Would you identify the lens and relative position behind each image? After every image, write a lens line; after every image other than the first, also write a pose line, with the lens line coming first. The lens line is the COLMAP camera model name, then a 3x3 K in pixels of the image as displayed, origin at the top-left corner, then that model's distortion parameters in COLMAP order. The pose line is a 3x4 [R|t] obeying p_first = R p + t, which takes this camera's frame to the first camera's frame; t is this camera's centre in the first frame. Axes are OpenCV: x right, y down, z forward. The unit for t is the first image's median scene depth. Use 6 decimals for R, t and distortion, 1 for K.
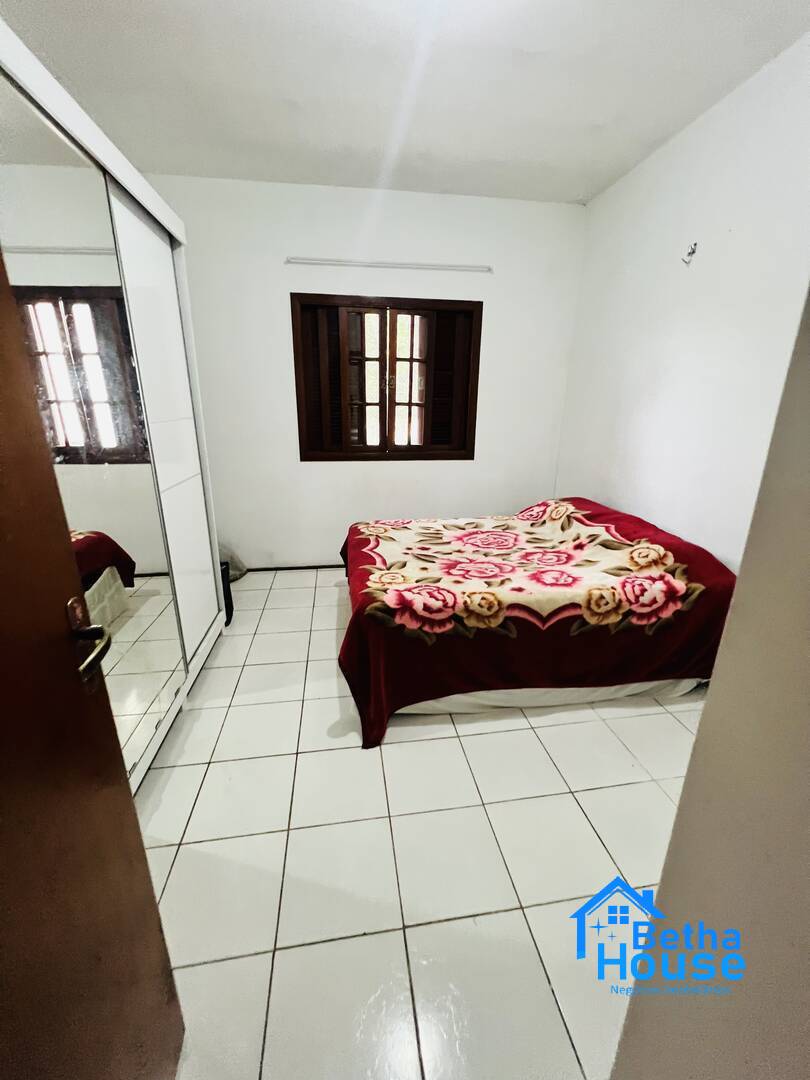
lens RADIAL K [[431.9, 0, 406.3], [0, 431.9, 538.3], [0, 0, 1]] dist [-0.001471, 0.000476]
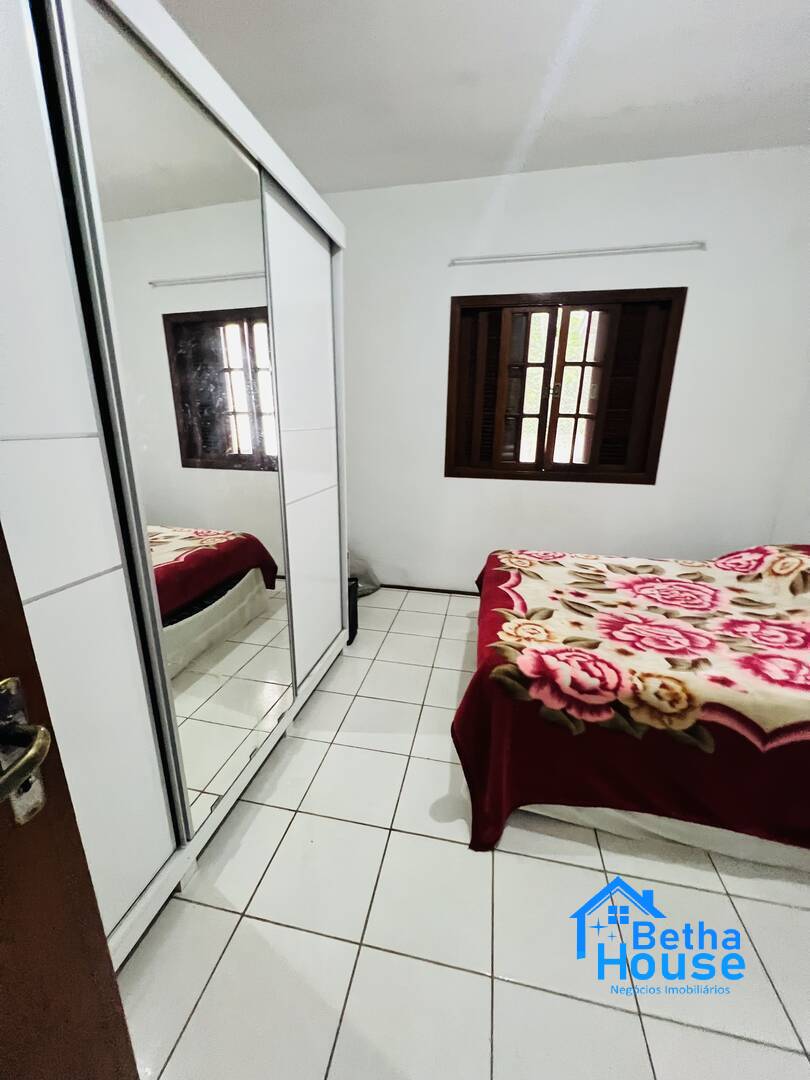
lens RADIAL K [[431.9, 0, 407.2], [0, 431.9, 538.4], [0, 0, 1]] dist [-0.001471, 0.000476]
pose [[0.939166, 0.093180, -0.330582, -0.001844], [-0.104466, 0.994392, -0.016495, -0.033545], [0.327191, 0.050026, 0.943633, 0.153410]]
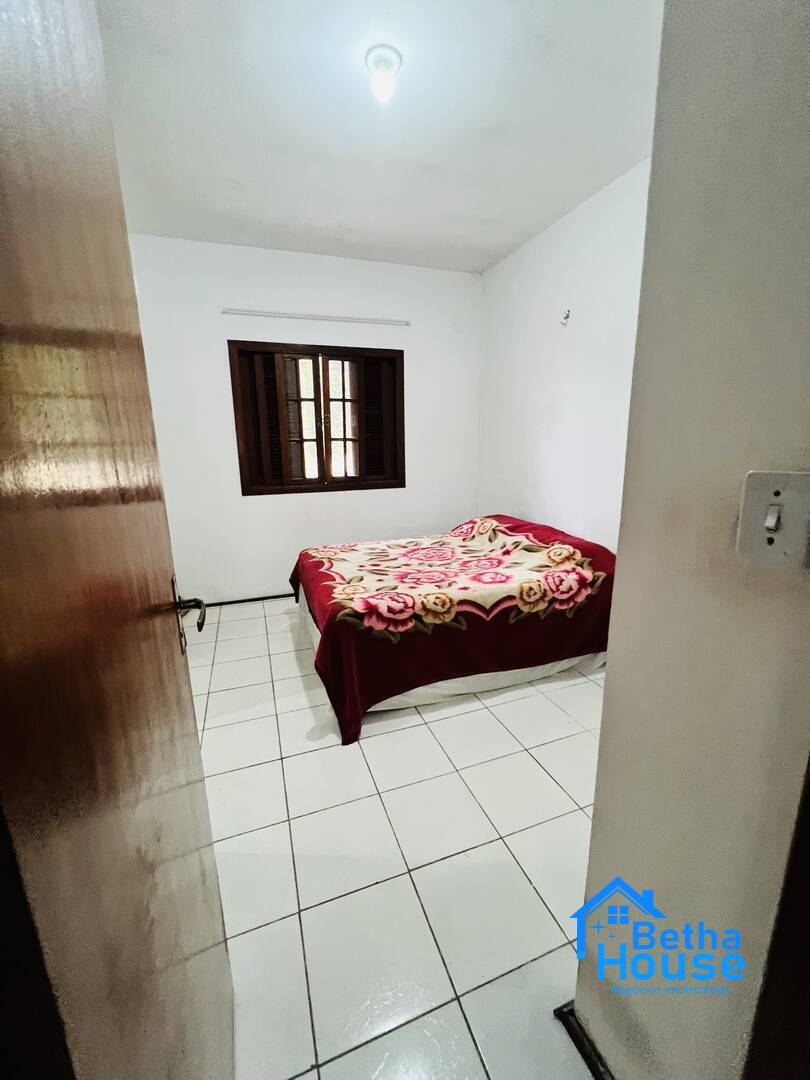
lens RADIAL K [[431.9, 0, 406.6], [0, 431.9, 538.4], [0, 0, 1]] dist [-0.001471, 0.000476]
pose [[0.980369, -0.066320, 0.185685, -0.084344], [0.081388, 0.993877, -0.074735, 0.047249], [-0.179592, 0.088380, 0.979763, -0.110363]]
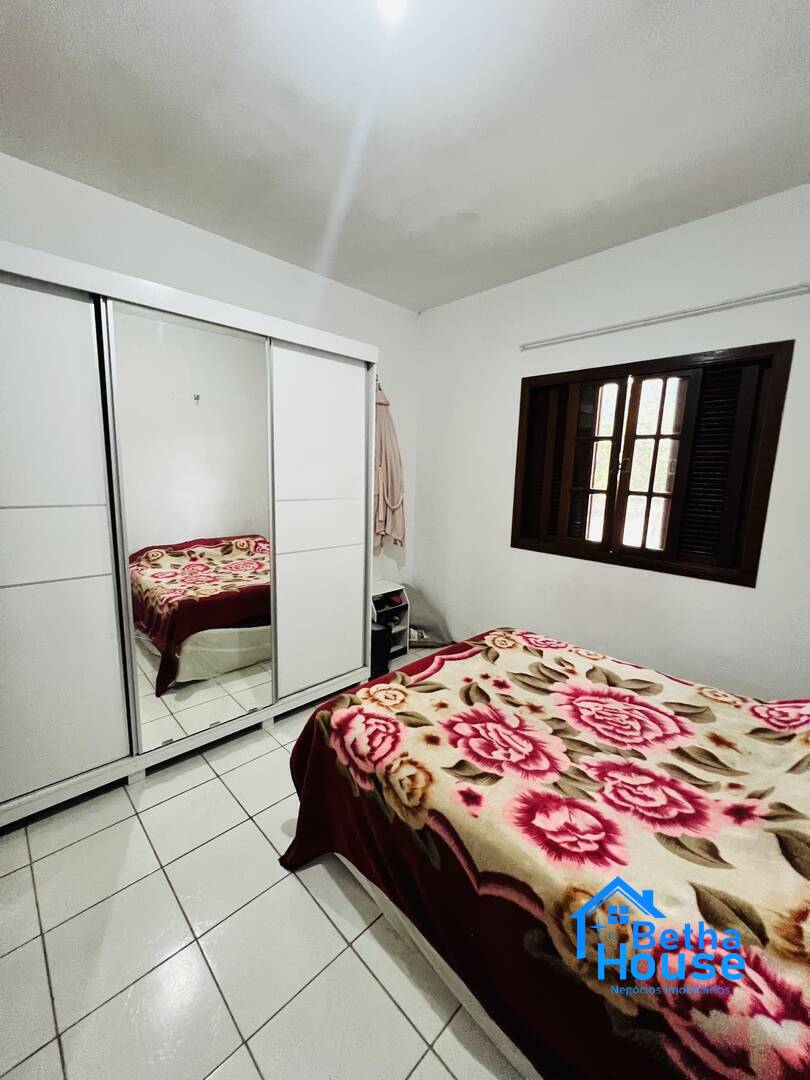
lens RADIAL K [[431.9, 0, 407.2], [0, 431.9, 538.6], [0, 0, 1]] dist [-0.001471, 0.000476]
pose [[0.591157, 0.135410, -0.795109, 0.526650], [-0.259305, 0.965378, -0.028384, -0.162959], [0.763737, 0.222955, 0.605803, 0.382748]]
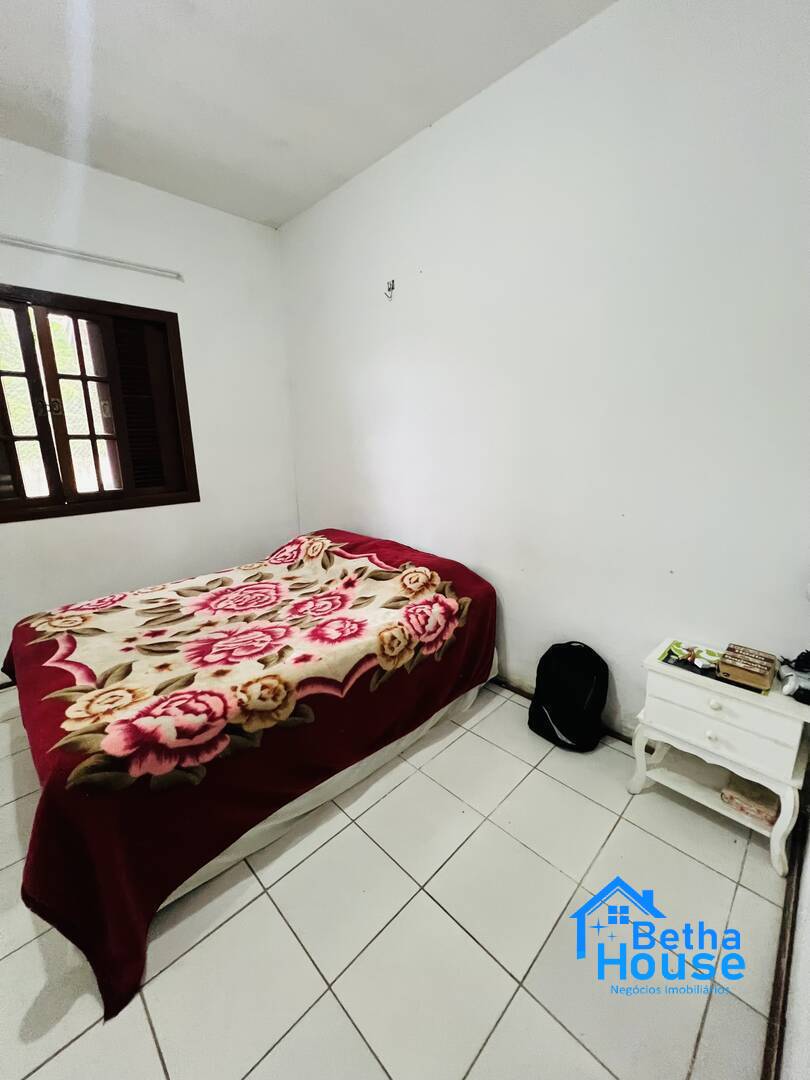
lens RADIAL K [[431.9, 0, 405.5], [0, 431.9, 538.0], [0, 0, 1]] dist [-0.001471, 0.000476]
pose [[0.810257, -0.155893, 0.564961, -0.002348], [0.195804, 0.980590, -0.010237, -0.043976], [-0.552399, 0.118916, 0.825054, 0.175735]]
